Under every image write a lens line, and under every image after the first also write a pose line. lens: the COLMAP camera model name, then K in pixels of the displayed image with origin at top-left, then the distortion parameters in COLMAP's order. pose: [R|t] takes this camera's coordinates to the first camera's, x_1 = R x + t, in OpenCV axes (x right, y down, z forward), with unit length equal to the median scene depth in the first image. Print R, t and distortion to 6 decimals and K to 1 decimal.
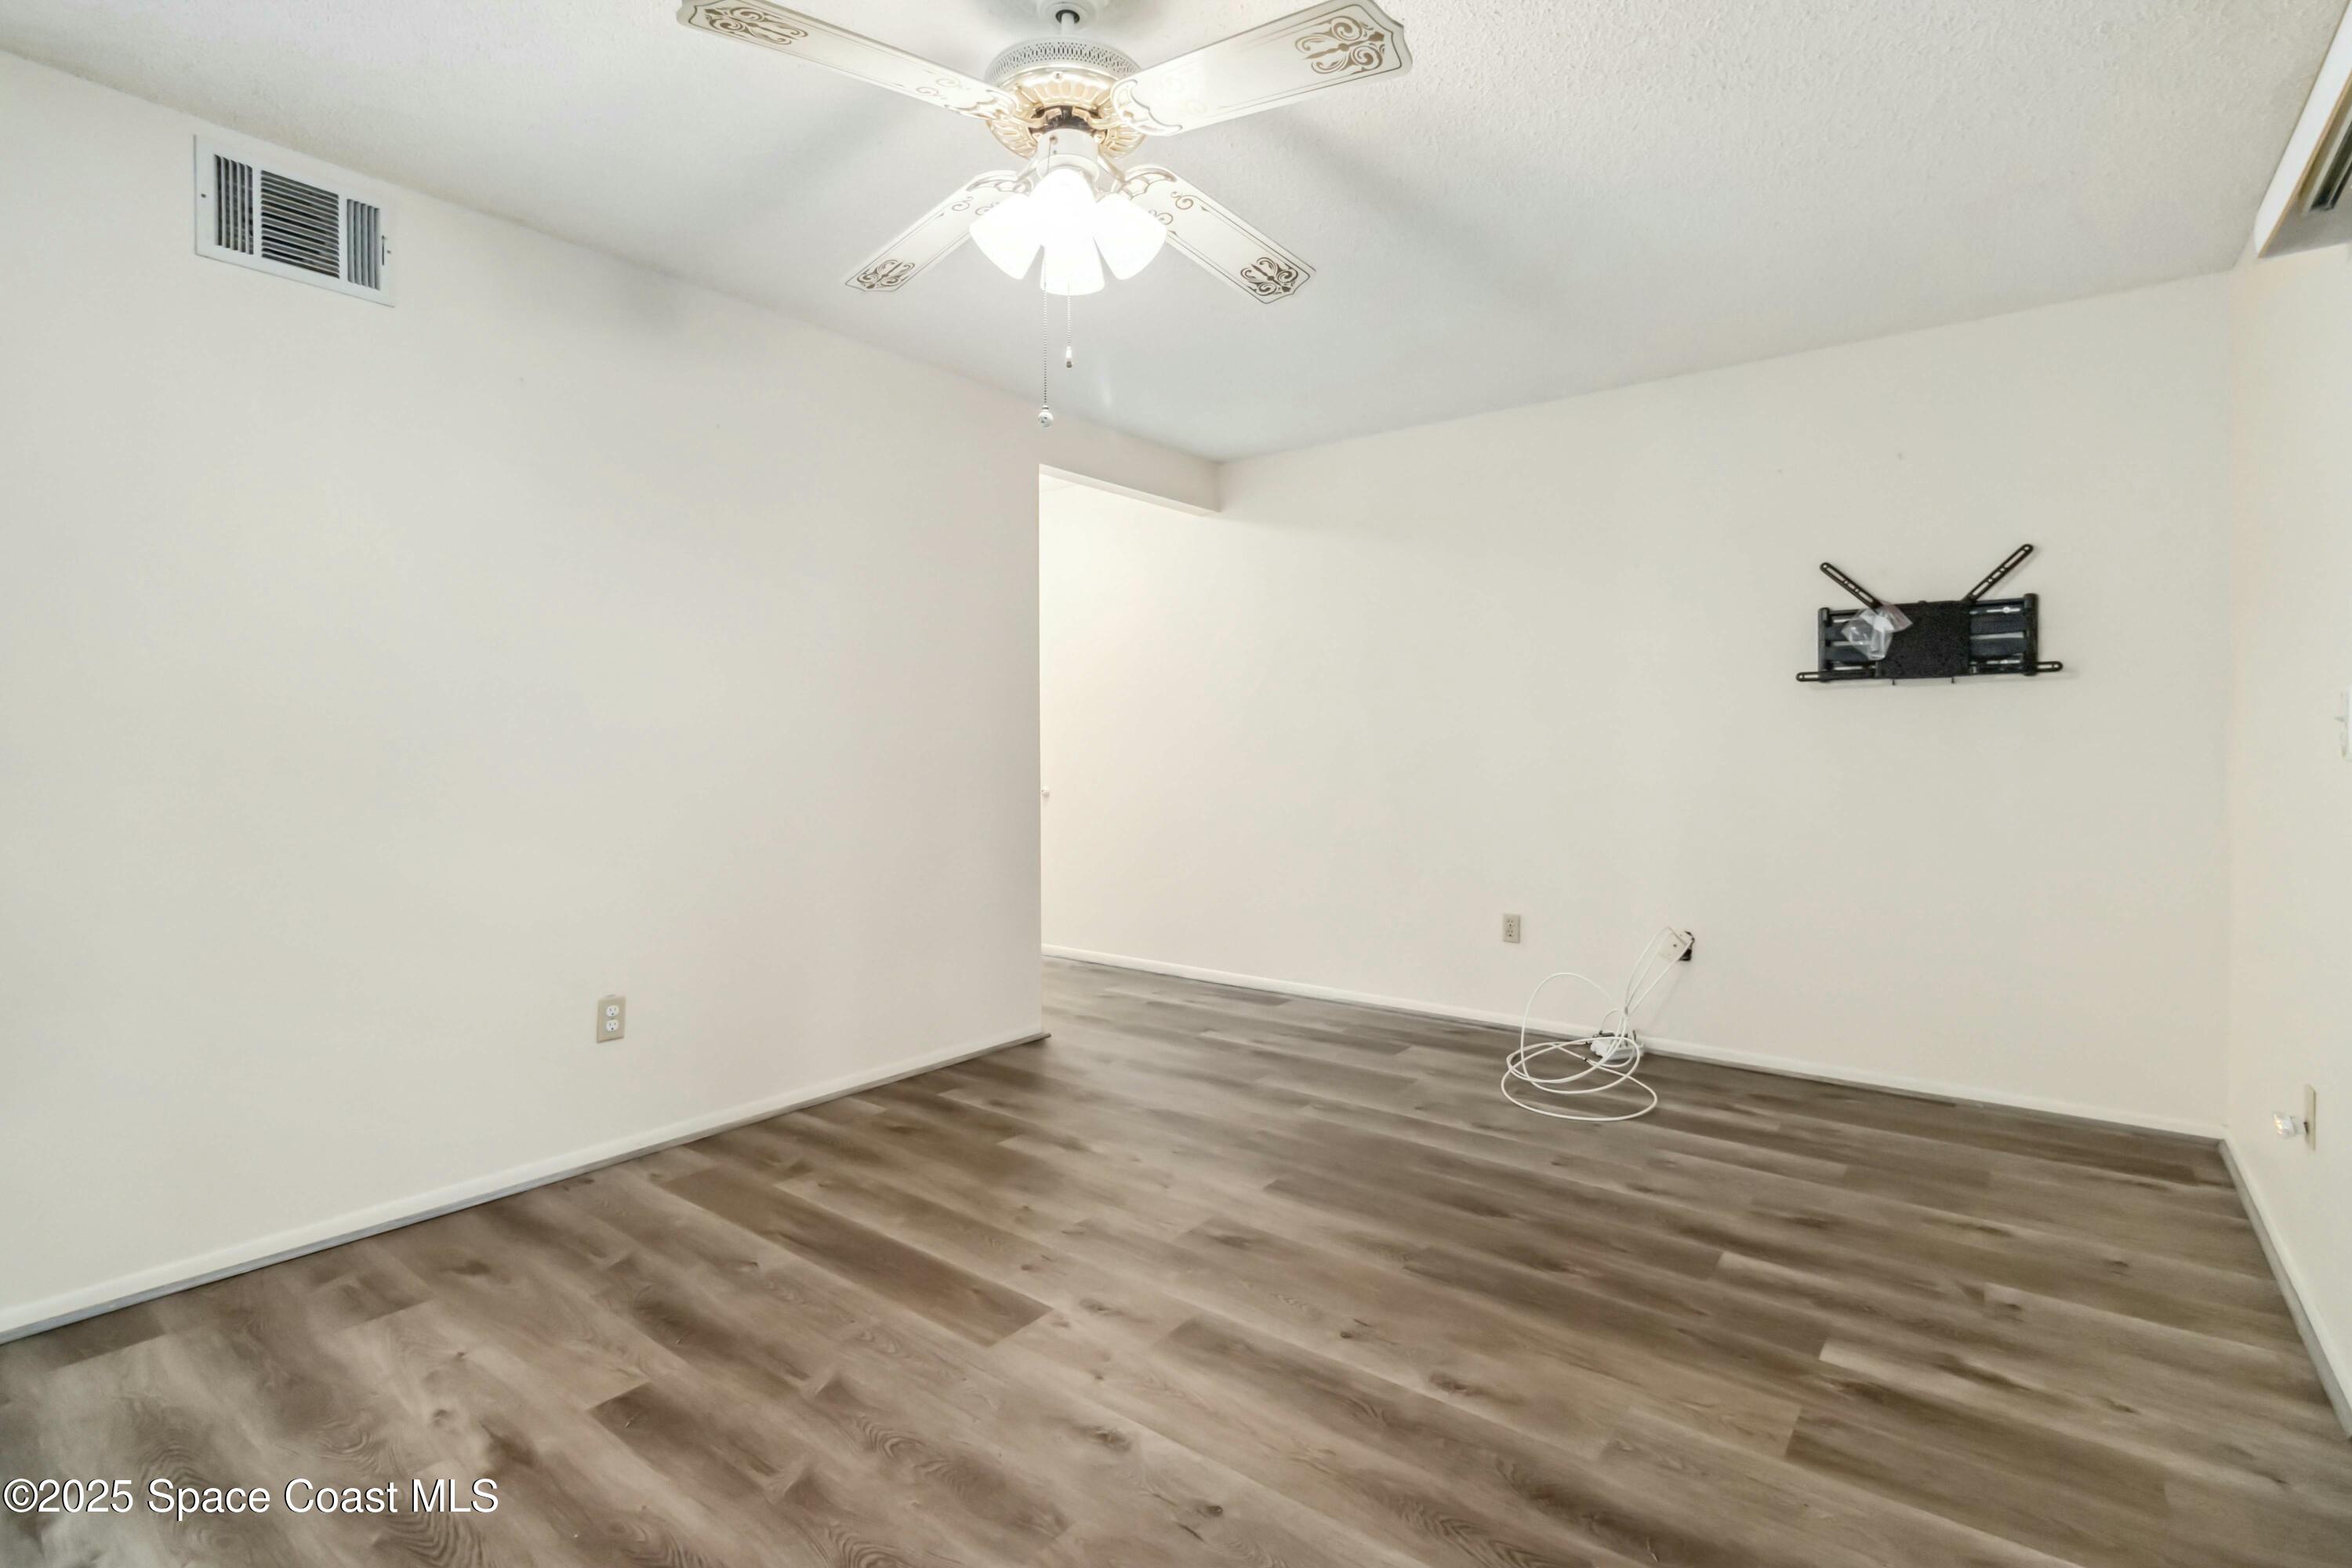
lens RADIAL K [[1129.4, 0, 1165.0], [0, 1129.4, 771.8], [0, 0, 1]] dist [0.005250, -0.001779]
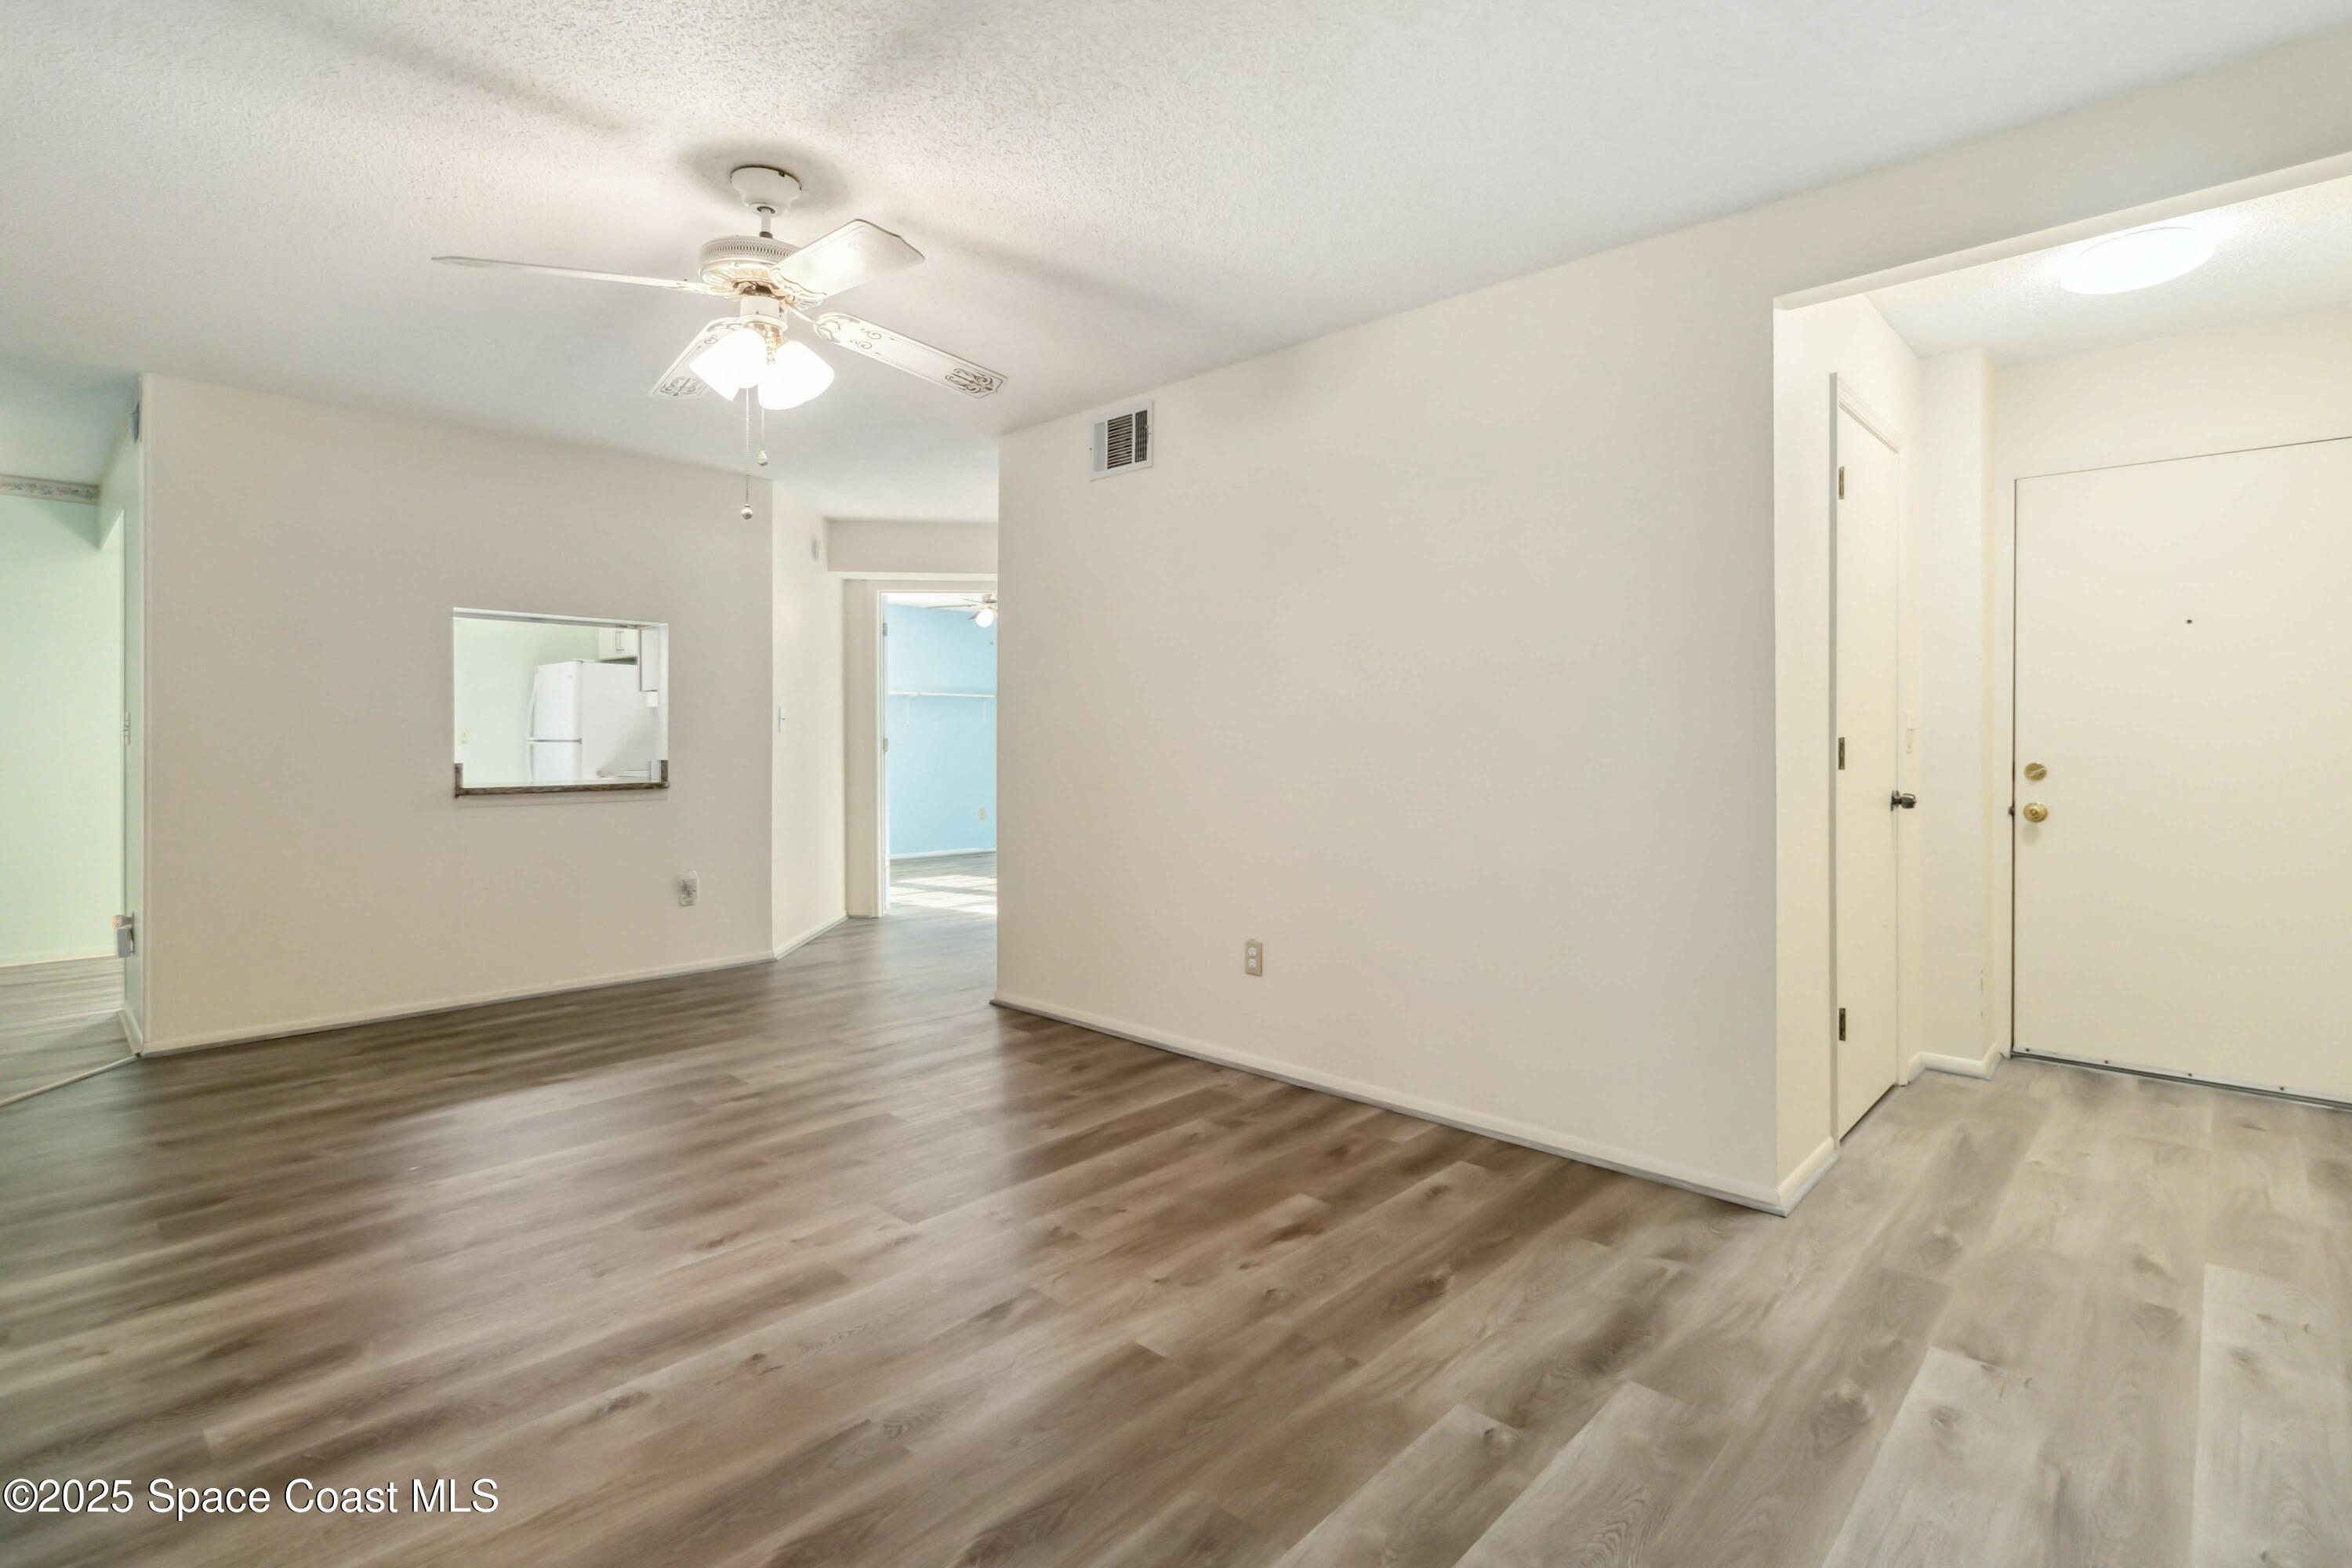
lens RADIAL K [[1129.4, 0, 1169.1], [0, 1129.4, 744.8], [0, 0, 1]] dist [0.005250, -0.001779]
pose [[-0.112210, 0.002100, -0.993682, 0.820724], [-0.023538, 0.999712, 0.004770, -0.024261], [0.993406, 0.023925, -0.112128, 1.104581]]
